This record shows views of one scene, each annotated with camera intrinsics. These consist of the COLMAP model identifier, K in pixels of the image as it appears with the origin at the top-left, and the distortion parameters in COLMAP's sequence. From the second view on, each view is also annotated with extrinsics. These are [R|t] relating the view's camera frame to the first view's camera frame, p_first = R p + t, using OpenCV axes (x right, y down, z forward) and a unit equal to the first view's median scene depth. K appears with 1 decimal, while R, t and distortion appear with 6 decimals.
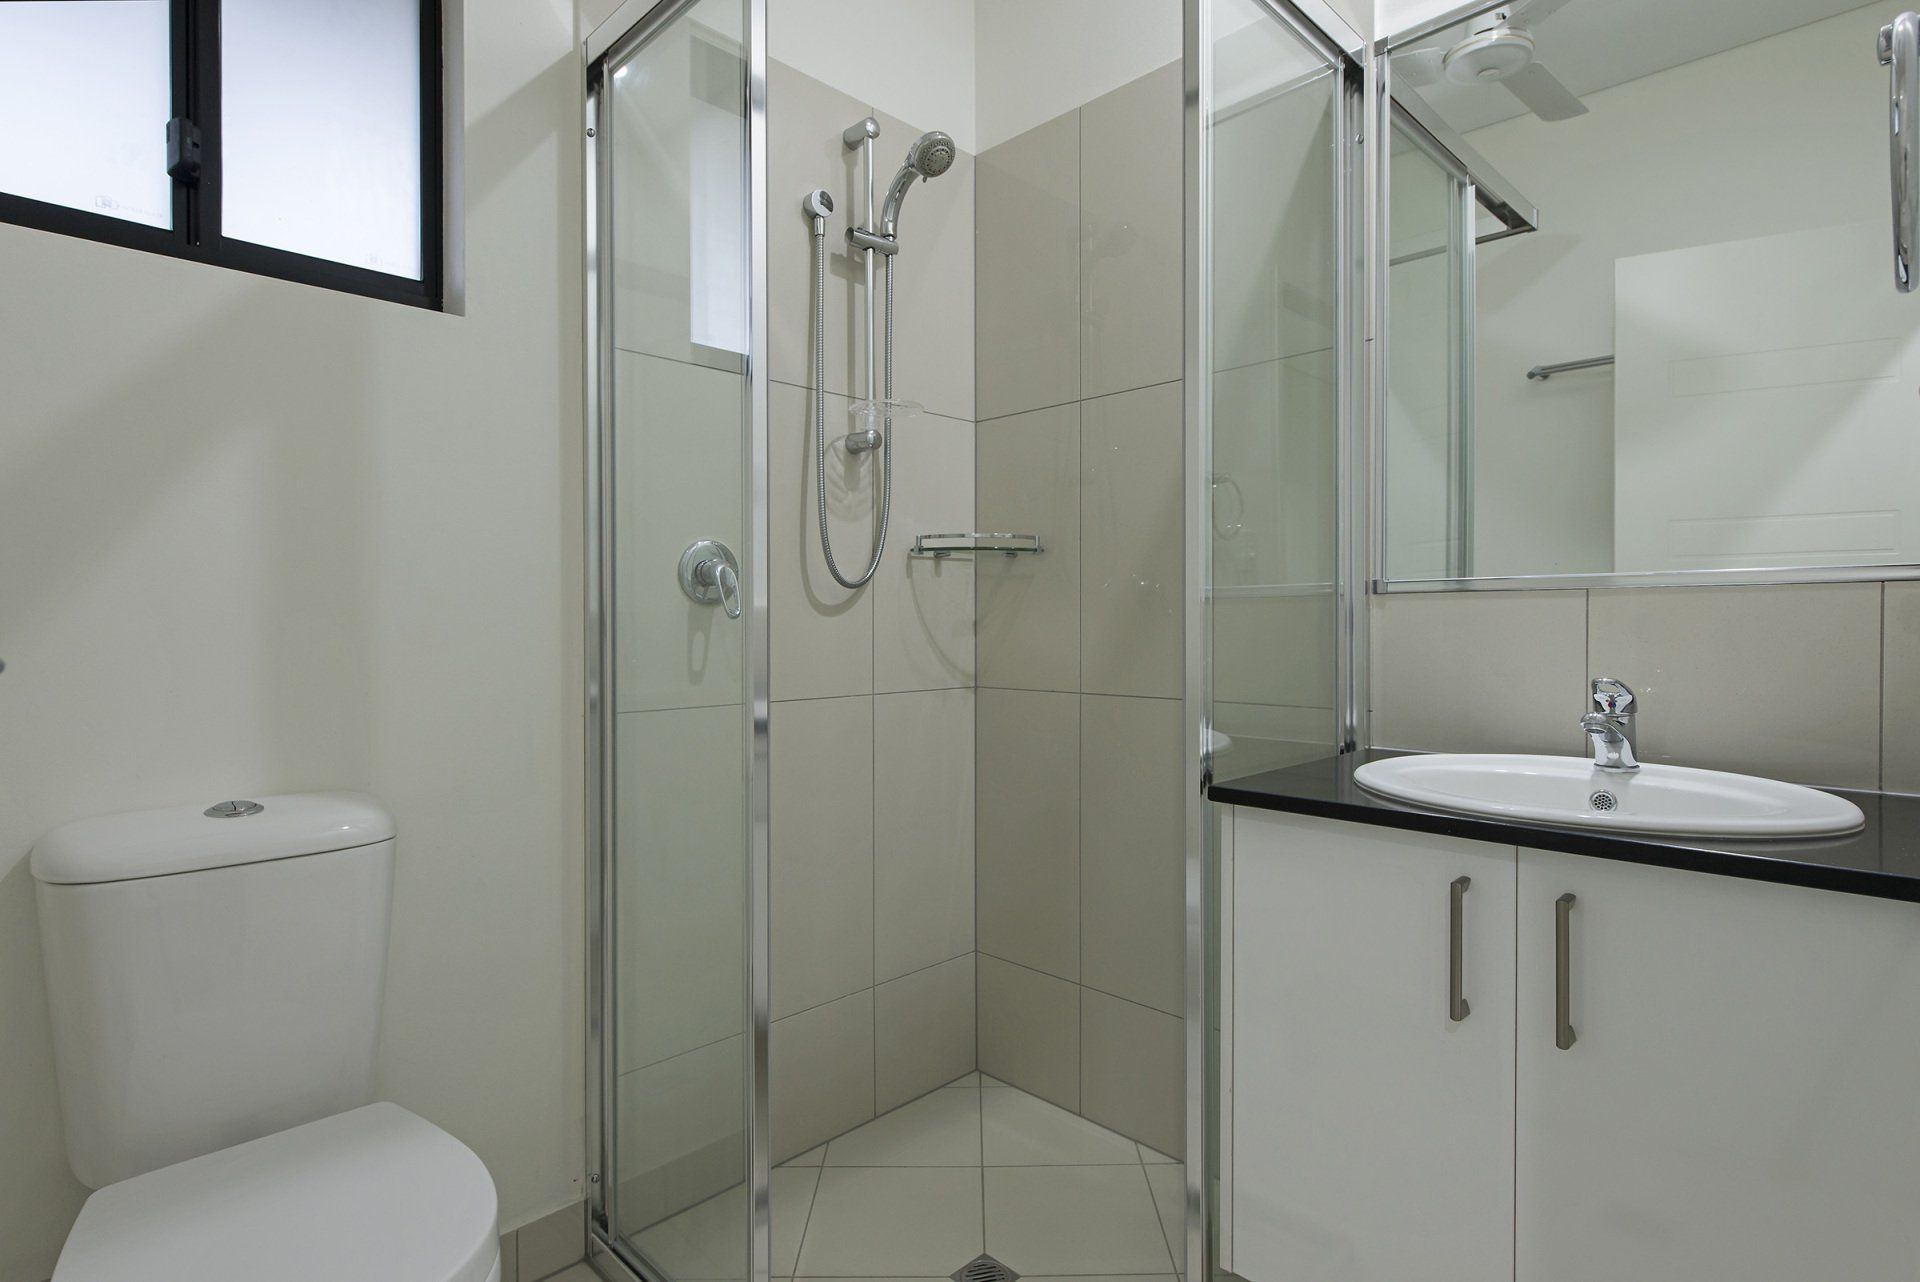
lens RADIAL K [[970.8, 0, 983.3], [0, 970.8, 624.3], [0, 0, 1]] dist [0.002658, -0.000303]
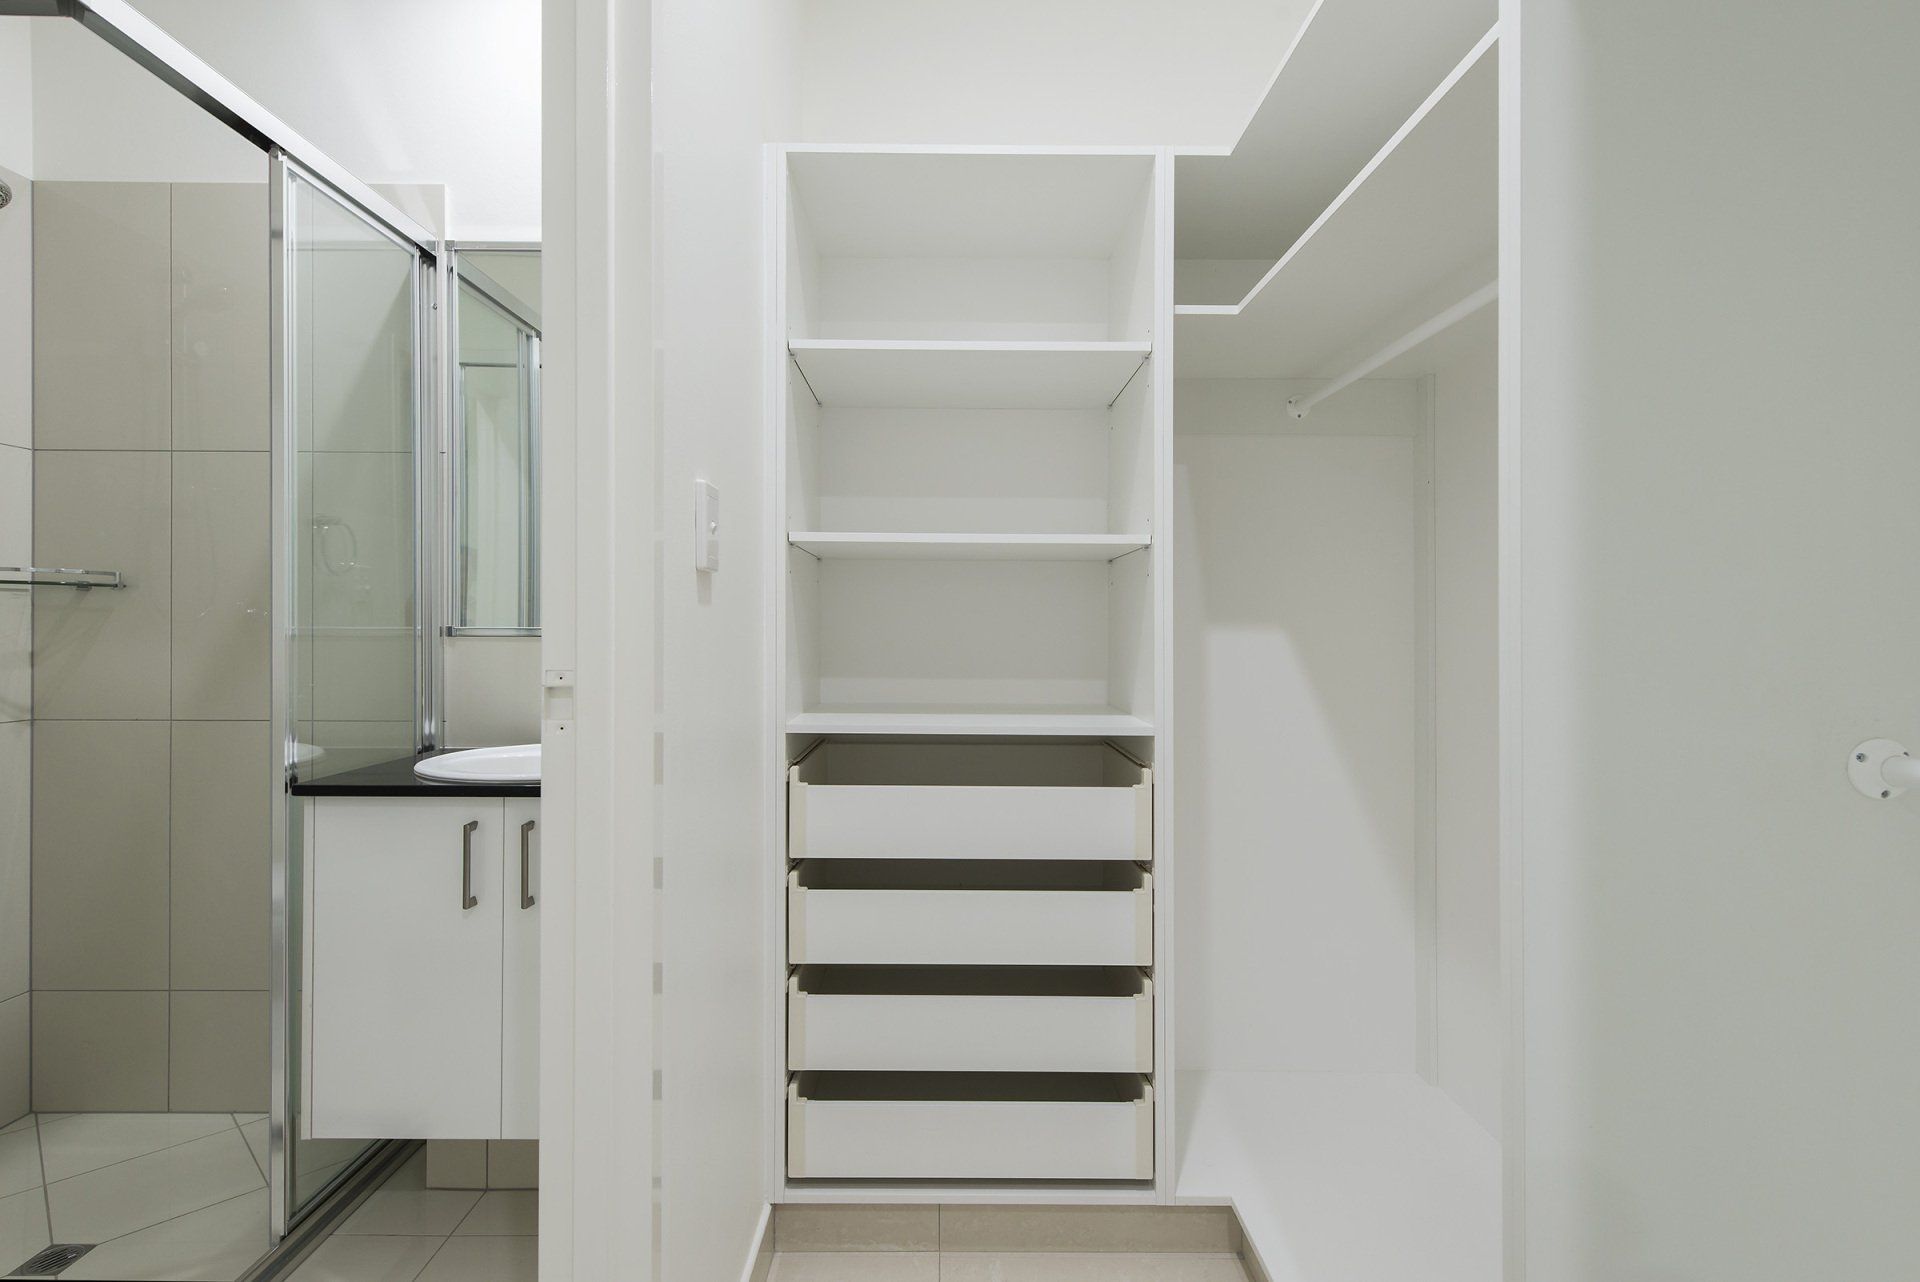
lens RADIAL K [[948.2, 0, 960.0], [0, 948.2, 641.0], [0, 0, 1]] dist [0.002876, -0.000269]
pose [[0.702867, 0.000818, 0.711320, -0.042888], [-0.008654, 0.999935, 0.007401, -0.040727], [-0.711268, -0.011358, 0.702829, -0.459693]]
